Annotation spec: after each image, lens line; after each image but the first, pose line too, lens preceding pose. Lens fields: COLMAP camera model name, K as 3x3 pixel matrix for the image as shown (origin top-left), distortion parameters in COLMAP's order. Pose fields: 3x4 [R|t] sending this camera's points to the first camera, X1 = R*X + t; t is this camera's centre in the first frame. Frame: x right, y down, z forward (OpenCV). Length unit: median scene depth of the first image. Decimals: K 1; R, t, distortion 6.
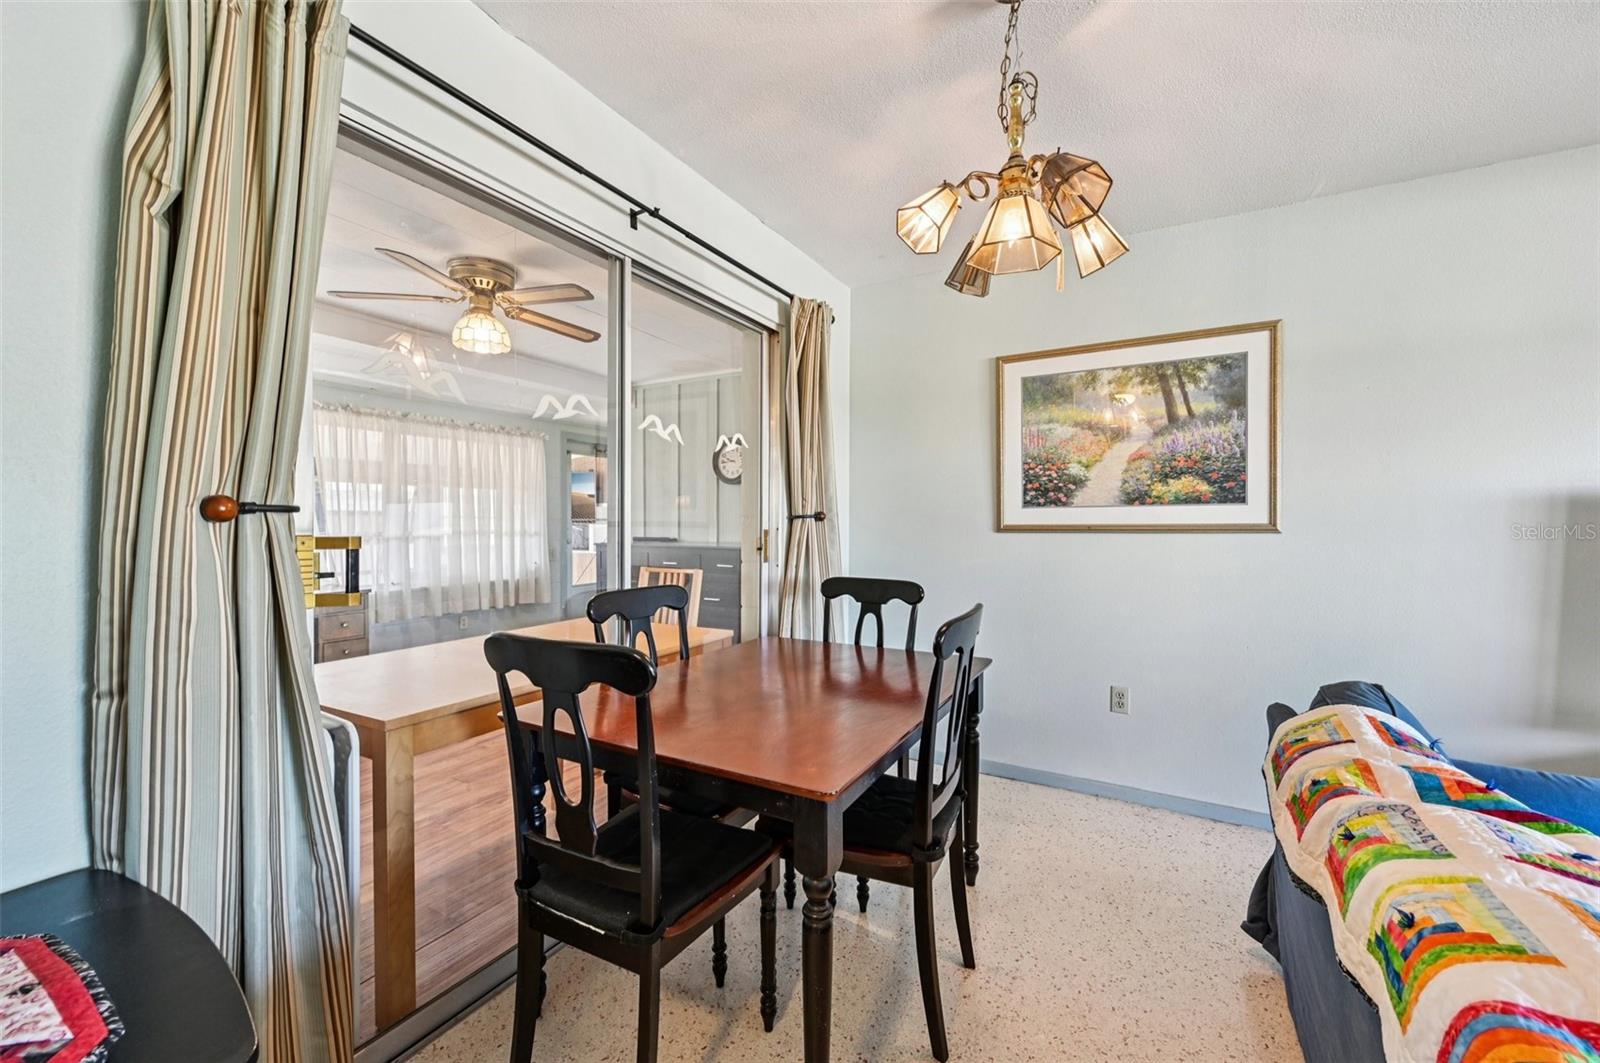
lens RADIAL K [[628.9, 0, 800.0], [0, 628.9, 531.5], [0, 0, 1]] dist [0.000817, 0.000355]
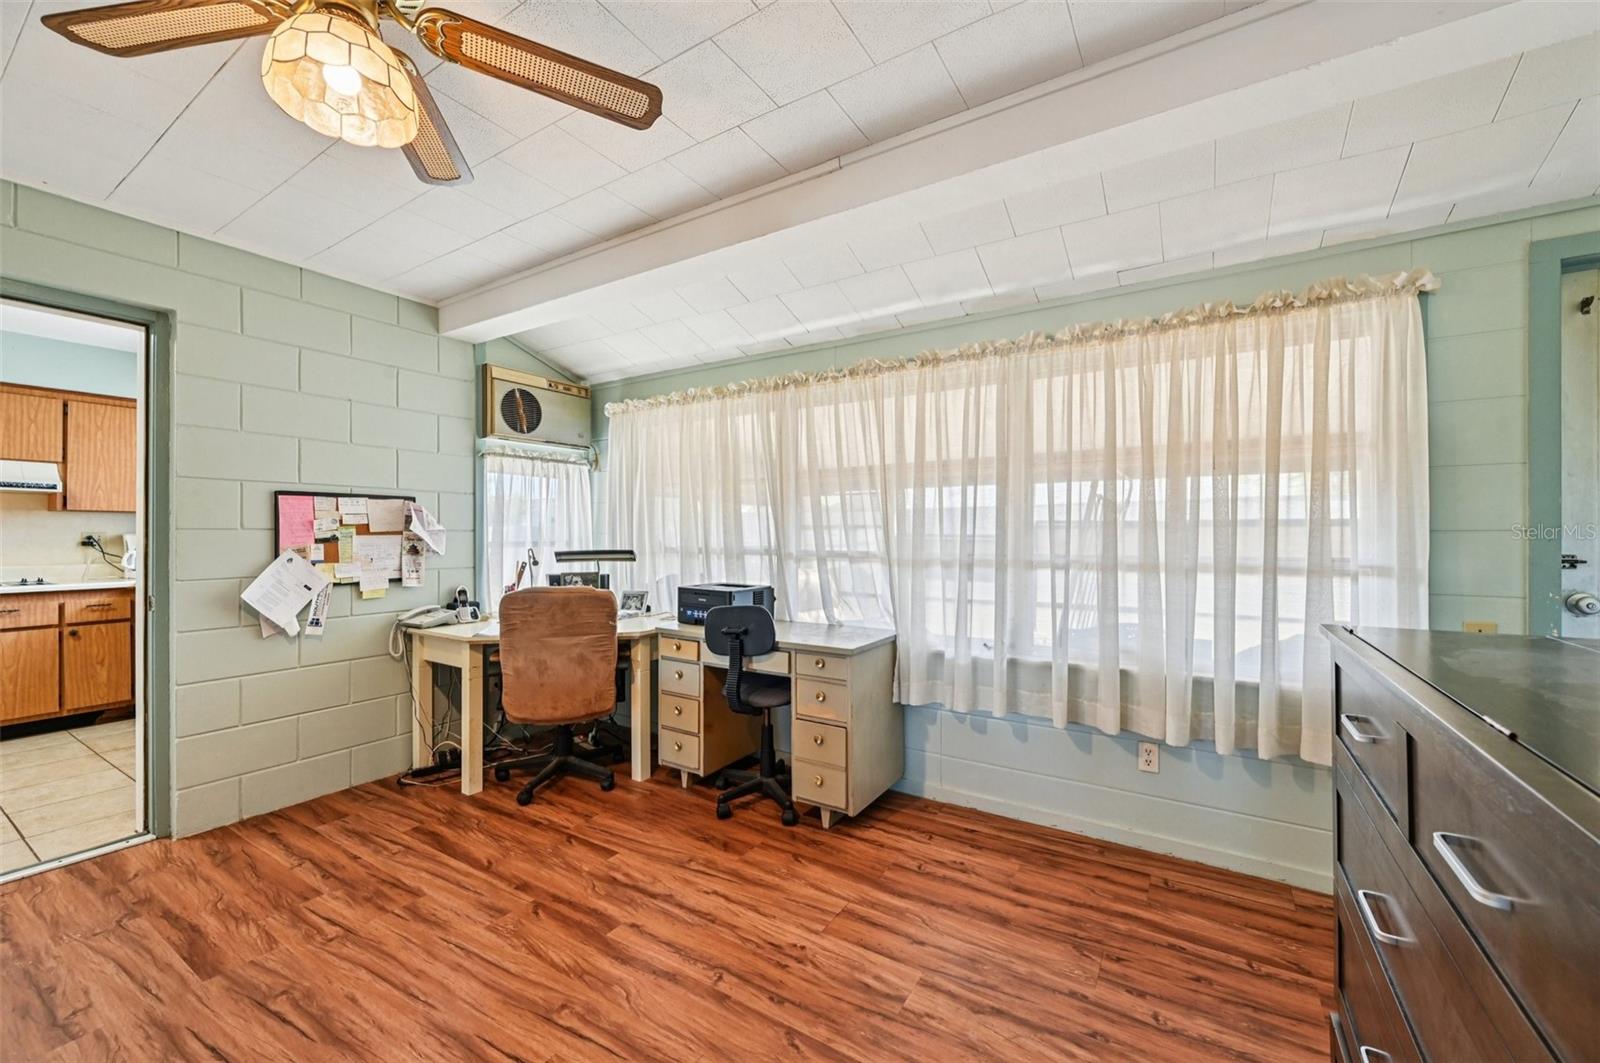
lens RADIAL K [[632.1, 0, 799.4], [0, 632.1, 536.7], [0, 0, 1]] dist [-0.000016, 0.000348]
pose [[-0.055653, 0.001920, -0.998448, -0.129314], [-0.016590, 0.999858, 0.002847, -0.027880], [0.998312, 0.016723, -0.055614, 1.585941]]
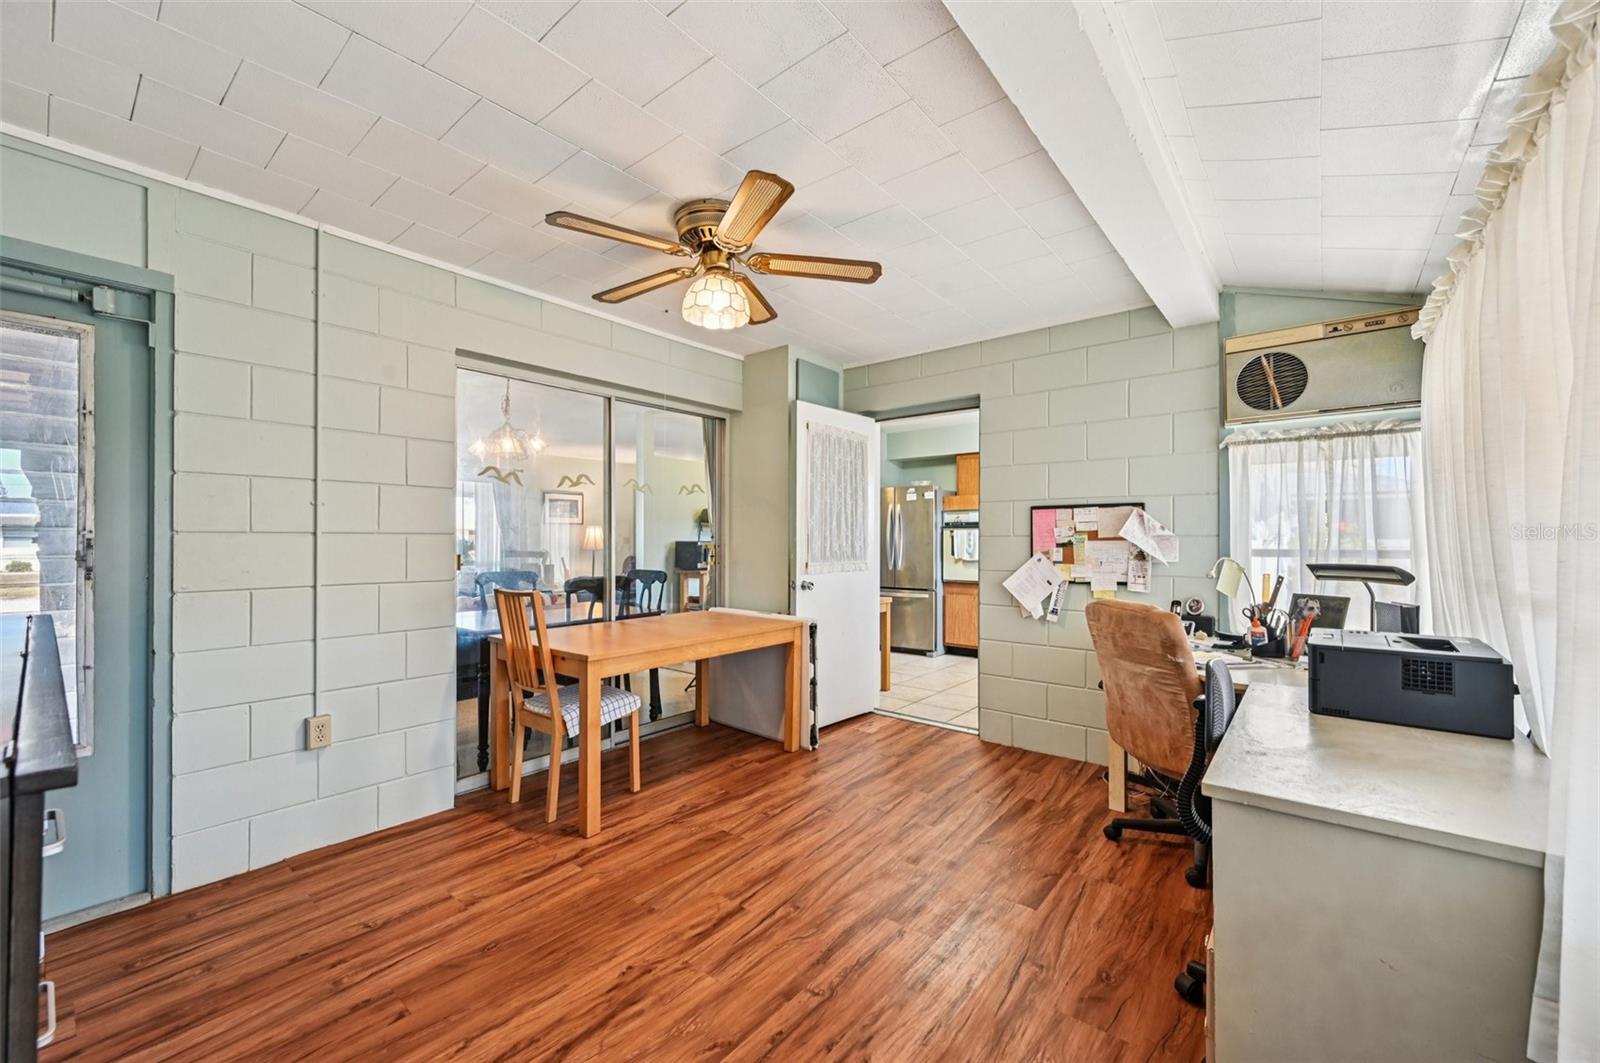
lens RADIAL K [[632.1, 0, 799.4], [0, 632.1, 536.7], [0, 0, 1]] dist [-0.000016, 0.000348]
pose [[-0.983871, -0.002848, 0.178859, -0.893049], [-0.000669, 0.999925, 0.012241, -0.037647], [-0.178880, 0.011924, -0.983799, 2.114188]]
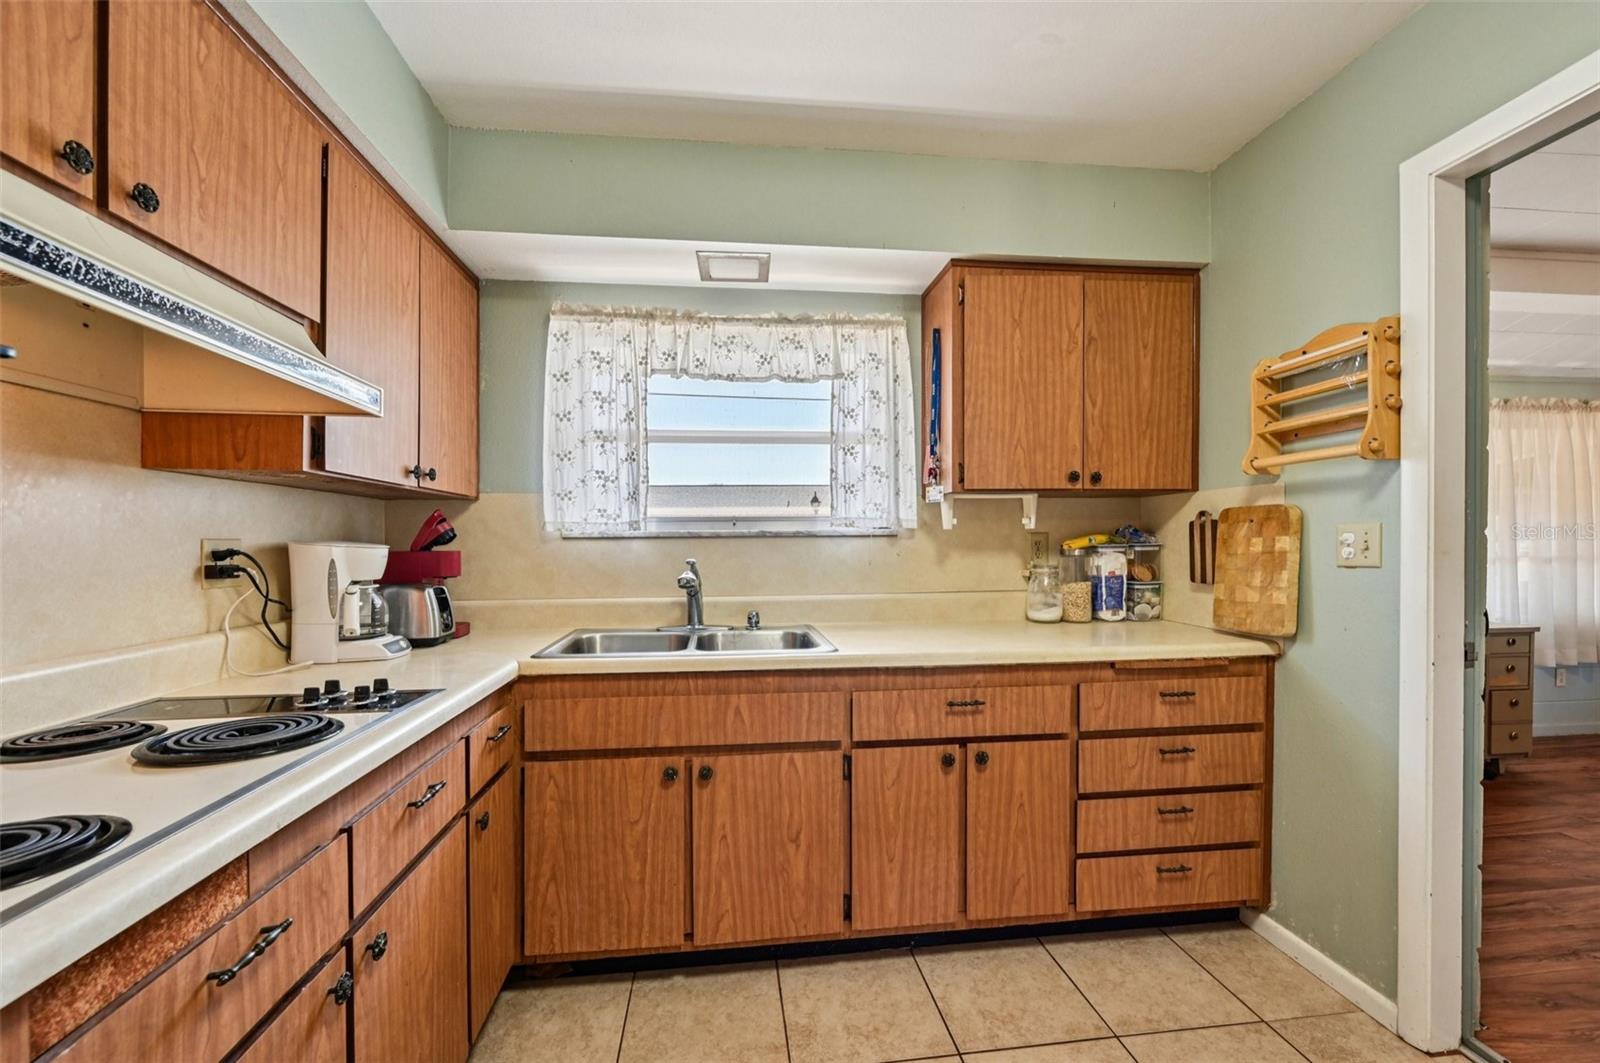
lens RADIAL K [[637.3, 0, 798.5], [0, 637.3, 552.1], [0, 0, 1]] dist [-0.001390, -0.000210]
pose [[0.582782, 0.007510, -0.812594, -0.932451], [-0.006195, 0.999969, 0.004798, 0.002726], [0.812605, 0.002238, 0.582811, -0.295282]]
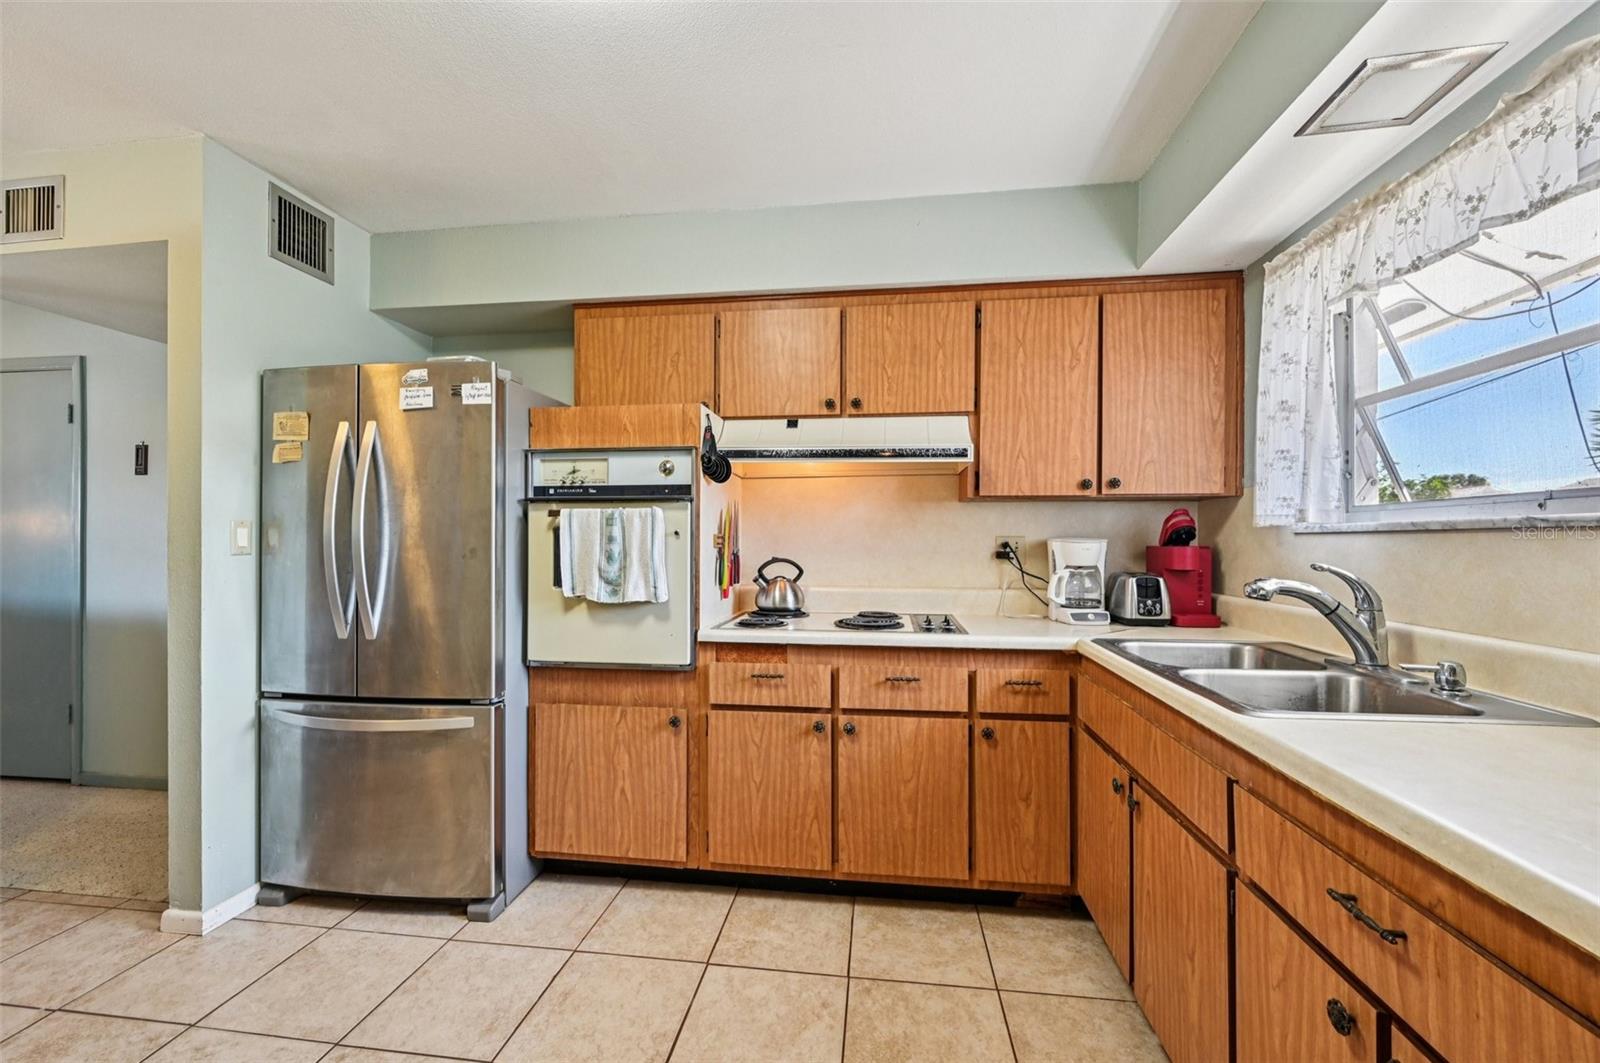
lens RADIAL K [[632.1, 0, 799.4], [0, 632.1, 536.7], [0, 0, 1]] dist [-0.000016, 0.000348]
pose [[-0.928753, -0.005428, -0.370659, -1.030444], [-0.008970, 0.999929, 0.007832, -0.007510], [0.370591, 0.010599, -0.928736, 0.415688]]
